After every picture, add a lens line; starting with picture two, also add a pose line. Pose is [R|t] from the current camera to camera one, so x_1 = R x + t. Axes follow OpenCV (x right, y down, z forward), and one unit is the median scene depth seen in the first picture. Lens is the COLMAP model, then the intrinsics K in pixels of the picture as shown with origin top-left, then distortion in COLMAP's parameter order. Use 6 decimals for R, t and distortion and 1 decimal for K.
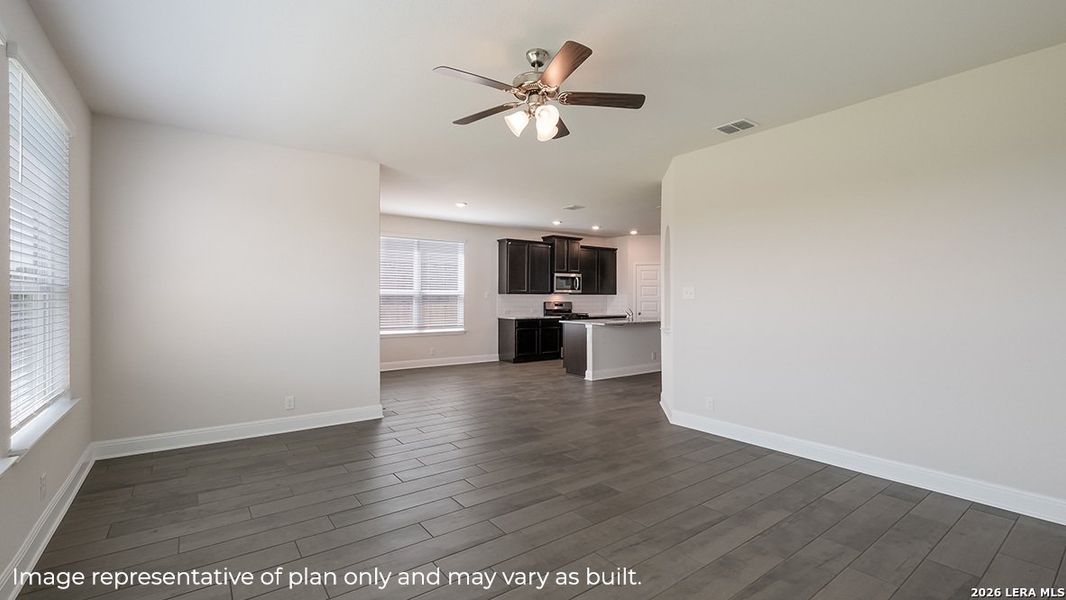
lens RADIAL K [[461.1, 0, 531.9], [0, 461.1, 293.6], [0, 0, 1]] dist [-0.000701, -0.000198]
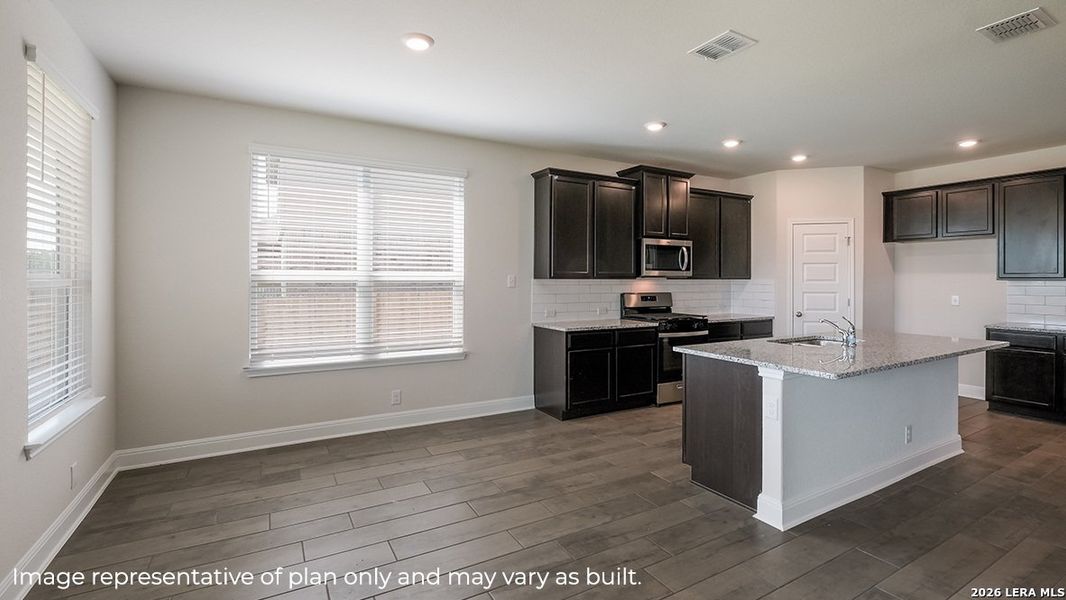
lens RADIAL K [[461.1, 0, 531.9], [0, 461.1, 293.6], [0, 0, 1]] dist [-0.000701, -0.000198]
pose [[0.992648, 0.004433, -0.120953, -0.012544], [0.000566, 0.999148, 0.041265, -0.003871], [0.121032, -0.041030, 0.991800, 0.488895]]
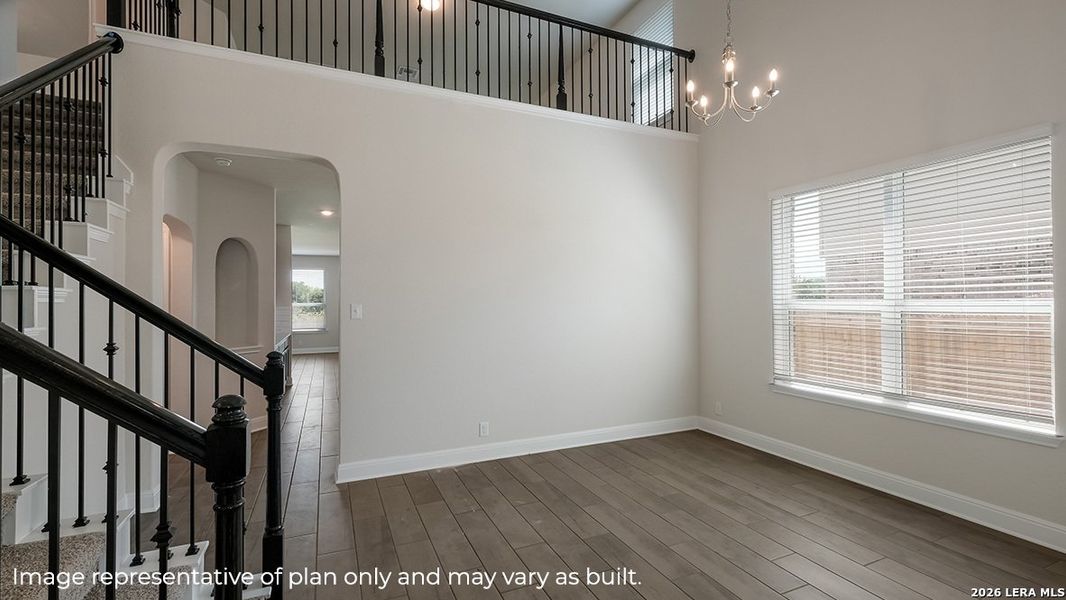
lens RADIAL K [[461.1, 0, 531.9], [0, 461.1, 293.6], [0, 0, 1]] dist [-0.000701, -0.000198]
pose [[-0.217170, -0.012003, -0.976060, 0.188924], [0.005311, 0.999895, -0.013477, -0.008623], [0.976119, -0.008110, -0.217084, 0.703676]]
